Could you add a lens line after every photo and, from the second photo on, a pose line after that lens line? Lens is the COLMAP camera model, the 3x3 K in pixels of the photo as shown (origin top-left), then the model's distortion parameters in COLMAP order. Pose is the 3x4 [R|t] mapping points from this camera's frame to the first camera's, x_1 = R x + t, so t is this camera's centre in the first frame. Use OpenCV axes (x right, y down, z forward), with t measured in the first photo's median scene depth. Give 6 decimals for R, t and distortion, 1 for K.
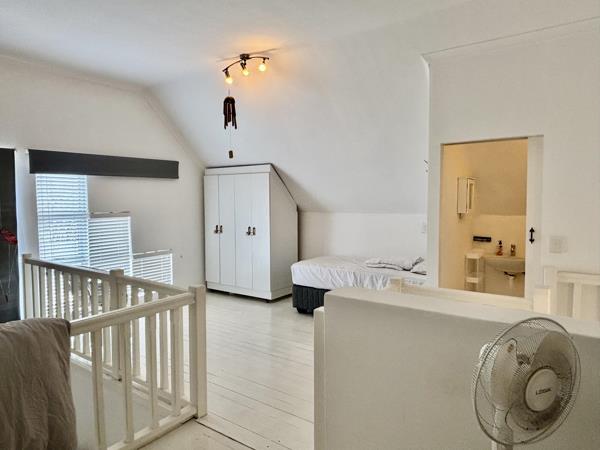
lens RADIAL K [[390.5, 0, 300.2], [0, 390.5, 224.1], [0, 0, 1]] dist [0.006845, 0.001107]
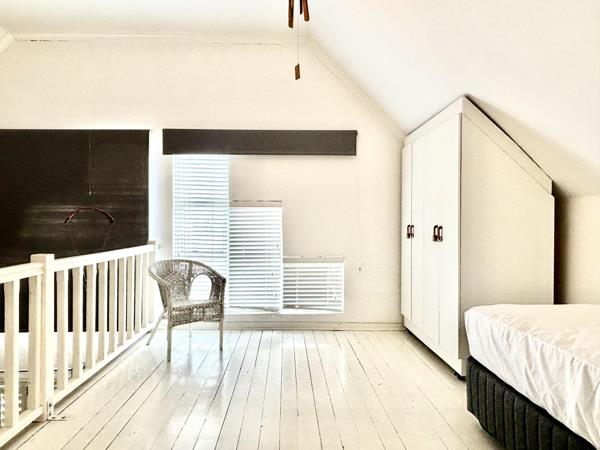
lens RADIAL K [[390.5, 0, 300.8], [0, 390.5, 222.2], [0, 0, 1]] dist [0.006845, 0.001107]
pose [[0.605568, 0.009964, -0.795731, 0.199176], [-0.057630, 0.997845, -0.031363, 0.032586], [0.793704, 0.064850, 0.604837, 0.571261]]
